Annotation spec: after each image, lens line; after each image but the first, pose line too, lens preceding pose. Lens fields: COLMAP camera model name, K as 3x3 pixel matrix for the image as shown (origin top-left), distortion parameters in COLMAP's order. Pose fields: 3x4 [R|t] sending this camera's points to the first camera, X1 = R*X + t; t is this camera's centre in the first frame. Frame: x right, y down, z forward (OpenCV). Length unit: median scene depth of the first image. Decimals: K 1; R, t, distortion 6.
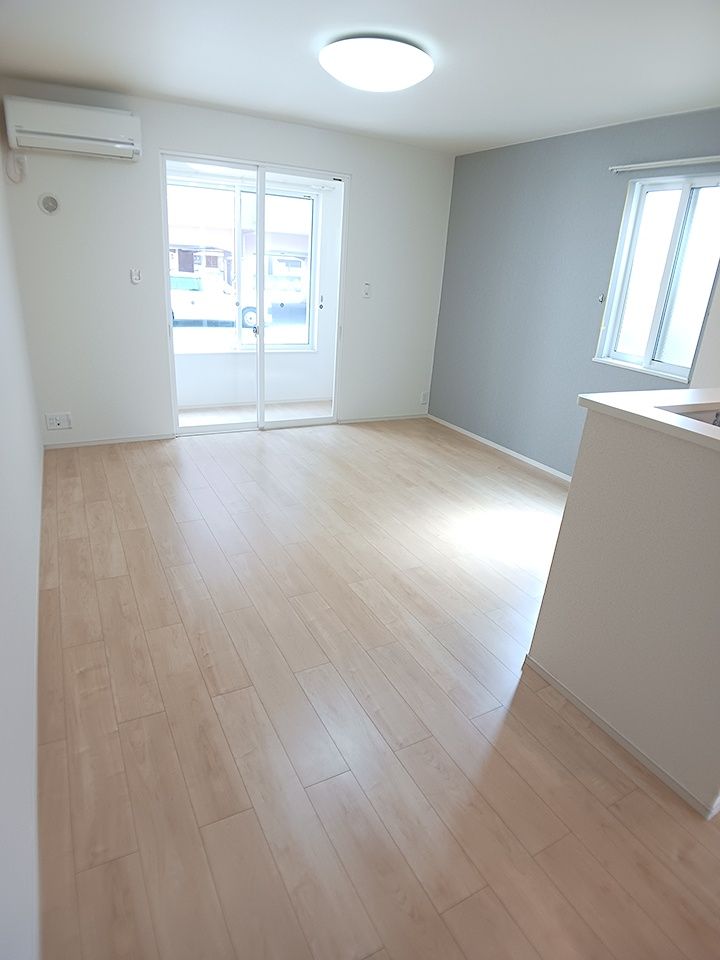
lens RADIAL K [[537.3, 0, 364.0], [0, 537.3, 481.8], [0, 0, 1]] dist [-0.068060, -0.000339]
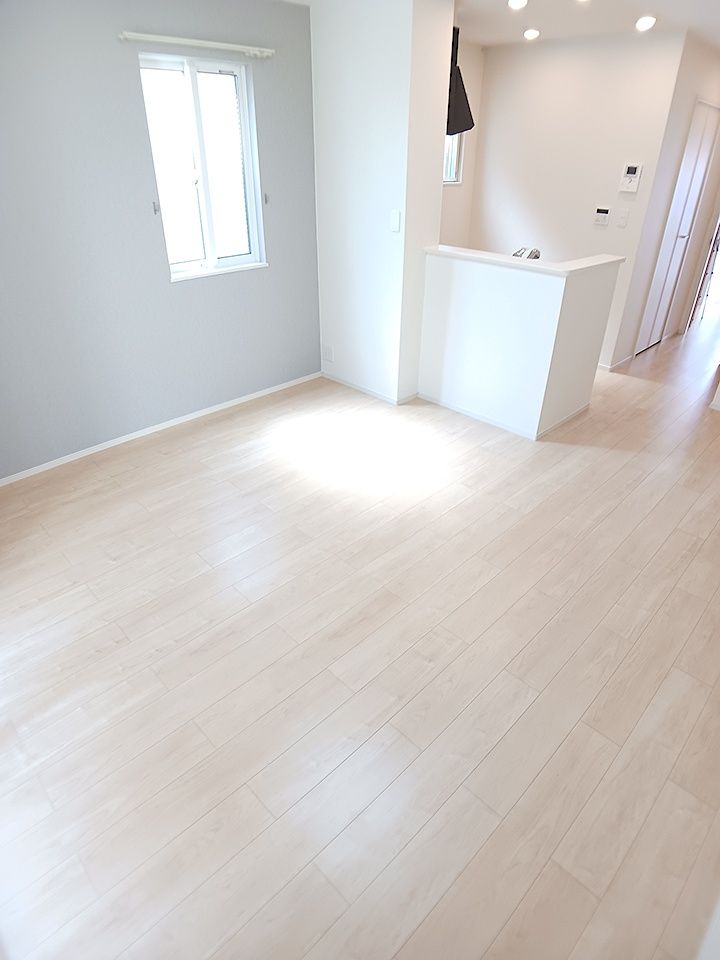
lens RADIAL K [[537.3, 0, 364.0], [0, 537.3, 481.8], [0, 0, 1]] dist [-0.068060, -0.000339]
pose [[-0.275985, -0.571401, 0.772873, -0.603282], [0.326256, 0.700670, 0.634523, -0.532595], [-0.904096, 0.427273, -0.006951, 1.033508]]
